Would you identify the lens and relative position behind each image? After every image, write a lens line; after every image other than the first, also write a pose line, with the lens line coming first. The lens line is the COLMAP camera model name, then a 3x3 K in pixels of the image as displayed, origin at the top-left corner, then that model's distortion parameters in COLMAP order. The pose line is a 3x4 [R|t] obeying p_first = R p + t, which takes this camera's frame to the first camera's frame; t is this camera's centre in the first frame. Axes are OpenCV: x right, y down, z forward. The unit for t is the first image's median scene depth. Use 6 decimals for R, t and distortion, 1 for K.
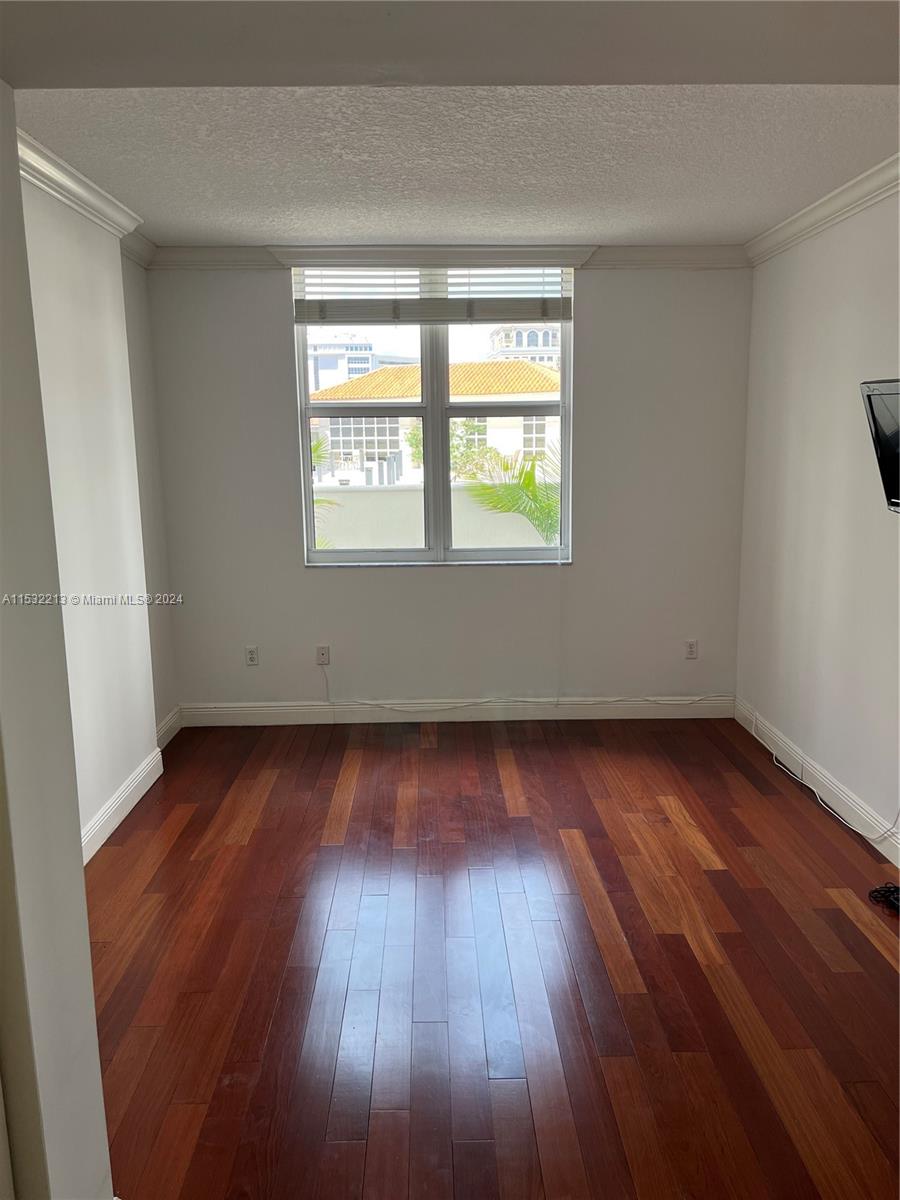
lens RADIAL K [[908.8, 0, 450.2], [0, 908.8, 595.4], [0, 0, 1]] dist [0.084275, -0.044206]
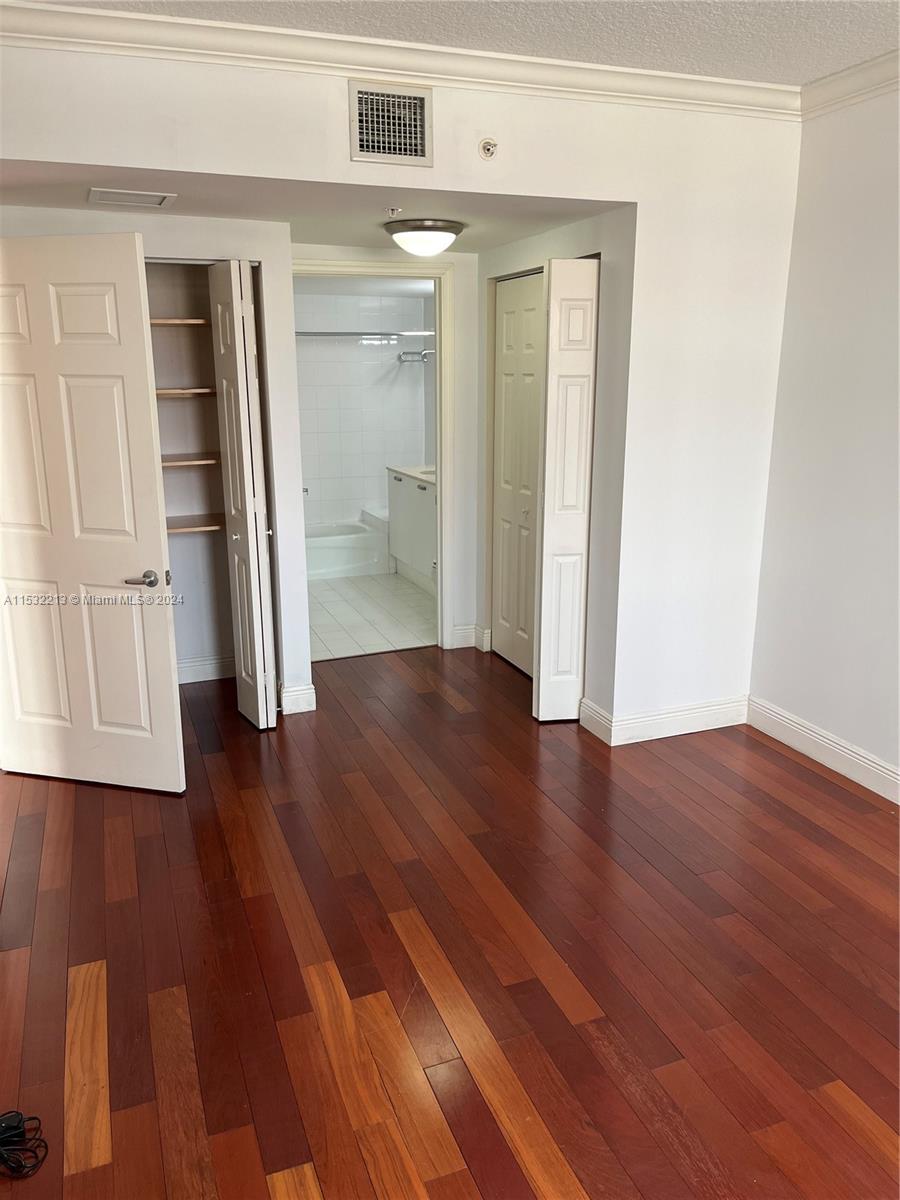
lens RADIAL K [[908.8, 0, 452.4], [0, 908.8, 598.9], [0, 0, 1]] dist [0.084275, -0.044206]
pose [[-0.942295, 0.102826, -0.318603, 0.390882], [-0.040685, 0.909440, 0.413841, -0.274241], [0.332304, 0.402923, -0.852777, 1.577368]]
